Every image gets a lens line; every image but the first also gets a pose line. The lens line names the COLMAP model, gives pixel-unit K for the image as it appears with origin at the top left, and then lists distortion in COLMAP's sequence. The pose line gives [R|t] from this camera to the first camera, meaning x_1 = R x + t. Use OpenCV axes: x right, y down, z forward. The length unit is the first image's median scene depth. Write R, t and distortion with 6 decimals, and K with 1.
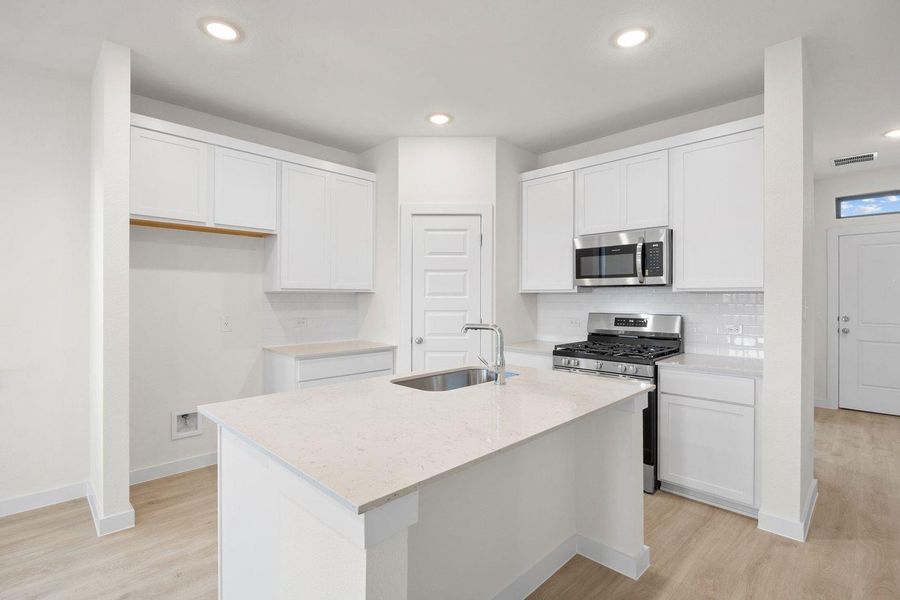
lens RADIAL K [[431.2, 0, 456.3], [0, 431.2, 290.0], [0, 0, 1]] dist [0.009414, 0.000662]
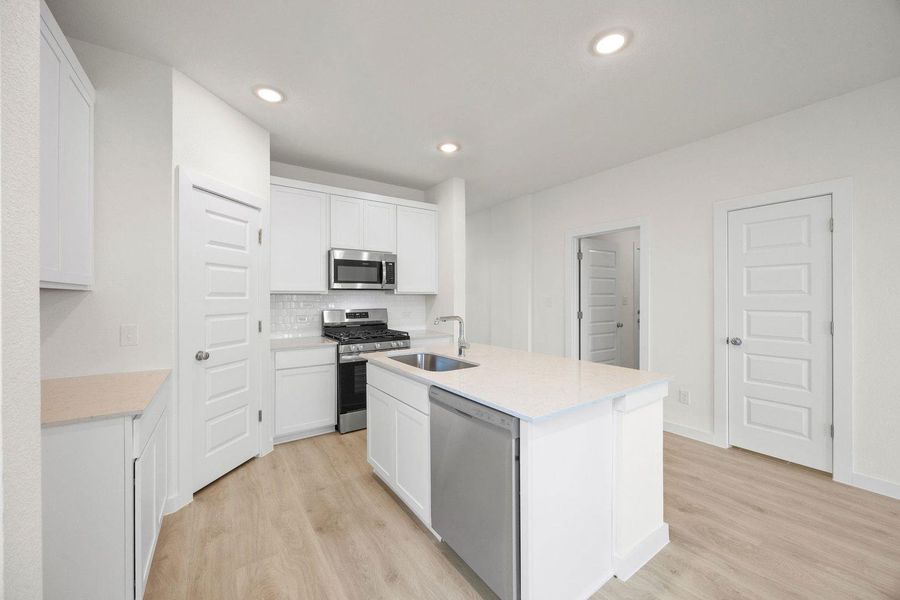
lens RADIAL K [[347.2, 0, 448.0], [0, 347.2, 297.6], [0, 0, 1]] dist [0.002173, 0.001463]
pose [[0.192603, -0.002044, 0.981275, -0.650477], [-0.008025, 0.999961, 0.003658, 0.010597], [-0.981244, -0.008579, 0.192579, 0.492831]]
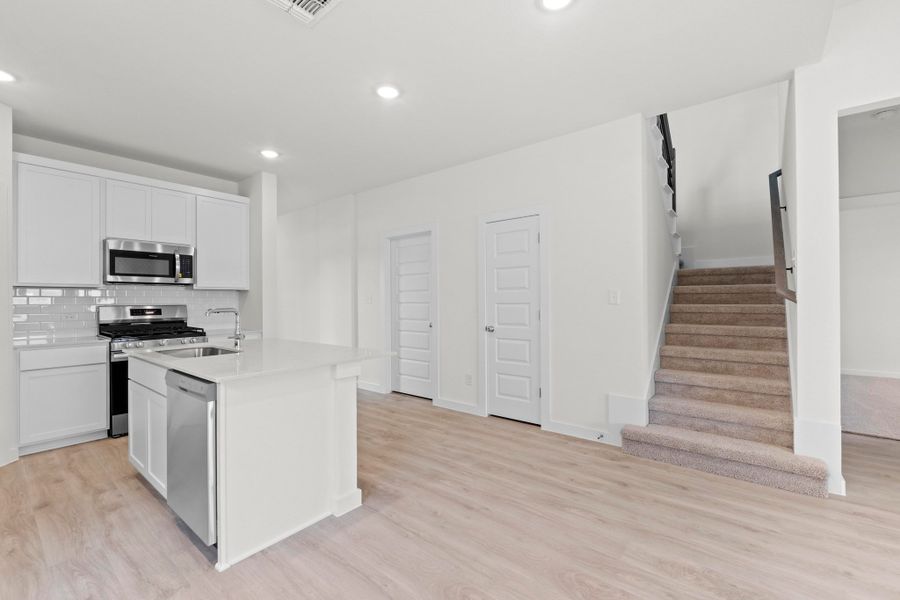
lens RADIAL K [[378.4, 0, 444.8], [0, 378.4, 299.8], [0, 0, 1]] dist [0.003311, -0.000265]
pose [[-0.088084, -0.004436, 0.996103, -0.805465], [-0.011776, 0.999925, 0.003411, 0.024262], [-0.996043, -0.011430, -0.088129, 0.210797]]
